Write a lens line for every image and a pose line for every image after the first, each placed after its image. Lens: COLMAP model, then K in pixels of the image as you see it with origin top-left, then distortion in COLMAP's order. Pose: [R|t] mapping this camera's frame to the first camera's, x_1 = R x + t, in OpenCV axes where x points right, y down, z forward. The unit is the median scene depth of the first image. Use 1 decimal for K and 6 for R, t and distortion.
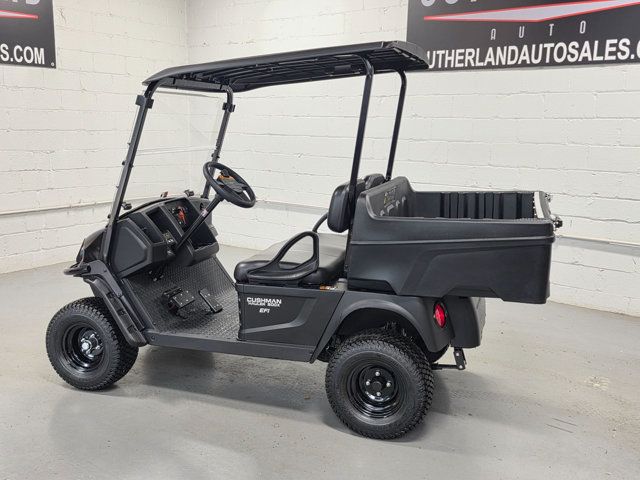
lens RADIAL K [[643.5, 0, 312.3], [0, 643.5, 234.5], [0, 0, 1]] dist [0.047547, 0.000000]
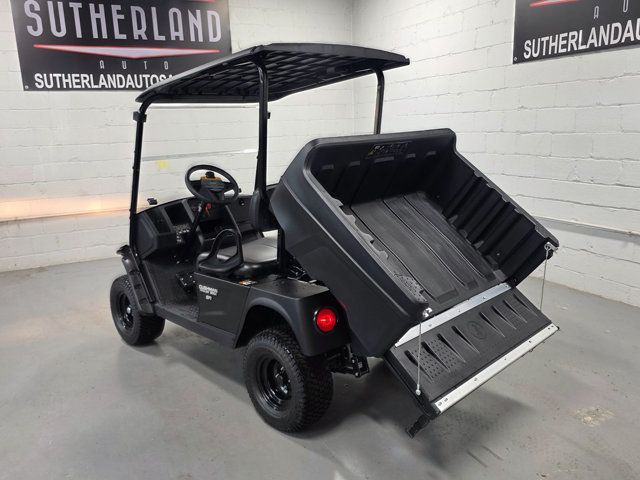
lens RADIAL K [[534.4, 0, 314.8], [0, 534.4, 237.3], [0, 0, 1]] dist [0.051524, -0.052752]
pose [[0.887549, 0.045716, -0.458440, 0.401266], [-0.027024, 0.998517, 0.047255, -0.028783], [0.459921, -0.029552, 0.887468, 0.195789]]
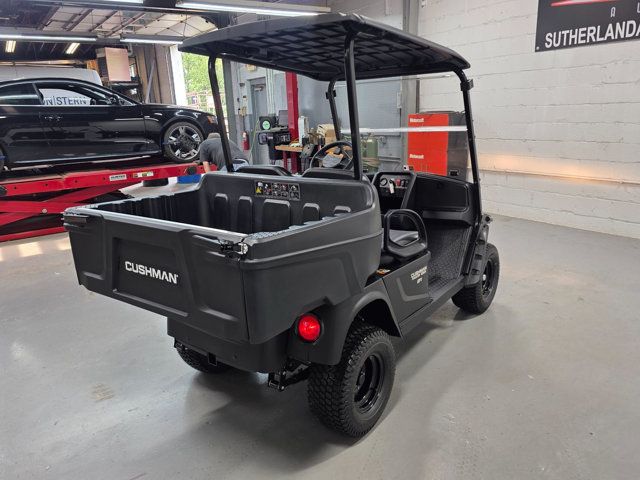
lens RADIAL K [[485.5, 0, 315.6], [0, 485.5, 241.1], [0, 0, 1]] dist [0.060888, -0.040067]
pose [[-0.328874, 0.252970, -0.909861, 0.645696], [-0.122399, 0.943910, 0.306679, -0.180036], [0.936408, 0.212224, -0.279465, 1.063669]]
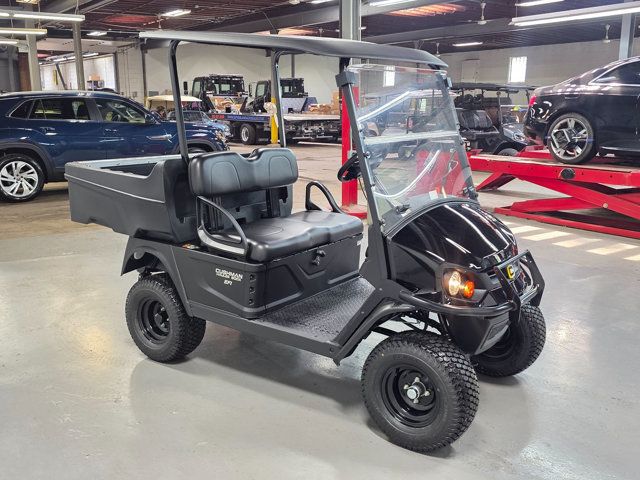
lens RADIAL K [[643.5, 0, 318.2], [0, 643.5, 237.2], [0, 0, 1]] dist [0.047547, 0.000000]
pose [[-0.951738, -0.081225, 0.295968, -0.318642], [0.035309, 0.928963, 0.368485, -0.301998], [-0.304873, 0.361152, -0.881261, 1.690296]]
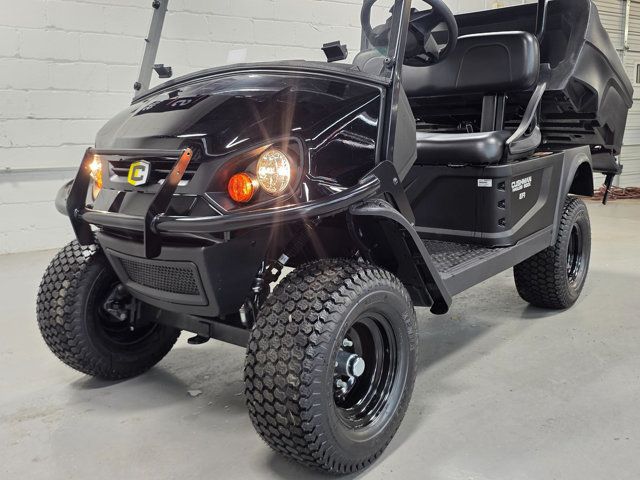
lens RADIAL K [[611.3, 0, 310.1], [0, 611.3, 229.7], [0, 0, 1]] dist [0.029445, 0.000000]
pose [[0.355204, -0.173031, 0.918635, -0.637782], [0.184026, 0.976432, 0.112761, 0.025032], [-0.916496, 0.129000, 0.378675, 0.744639]]
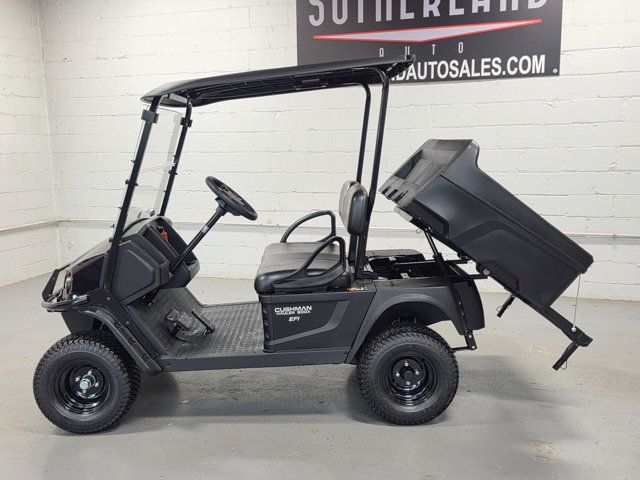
lens RADIAL K [[643.5, 0, 314.1], [0, 643.5, 236.1], [0, 0, 1]] dist [0.047547, 0.000000]
pose [[0.944738, -0.080608, 0.317760, -0.275380], [0.088896, 0.995973, -0.011644, 0.002511], [-0.315542, 0.039248, 0.948100, 0.020740]]
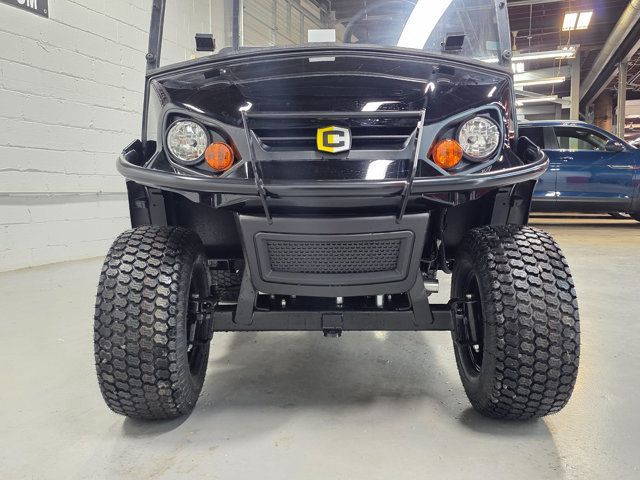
lens RADIAL K [[611.3, 0, 305.5], [0, 611.3, 233.4], [0, 0, 1]] dist [0.029445, 0.000000]
pose [[-0.297305, -0.086885, 0.950821, -0.642875], [0.163994, 0.976404, 0.140501, 0.014741], [-0.940593, 0.197701, -0.276041, 1.108840]]
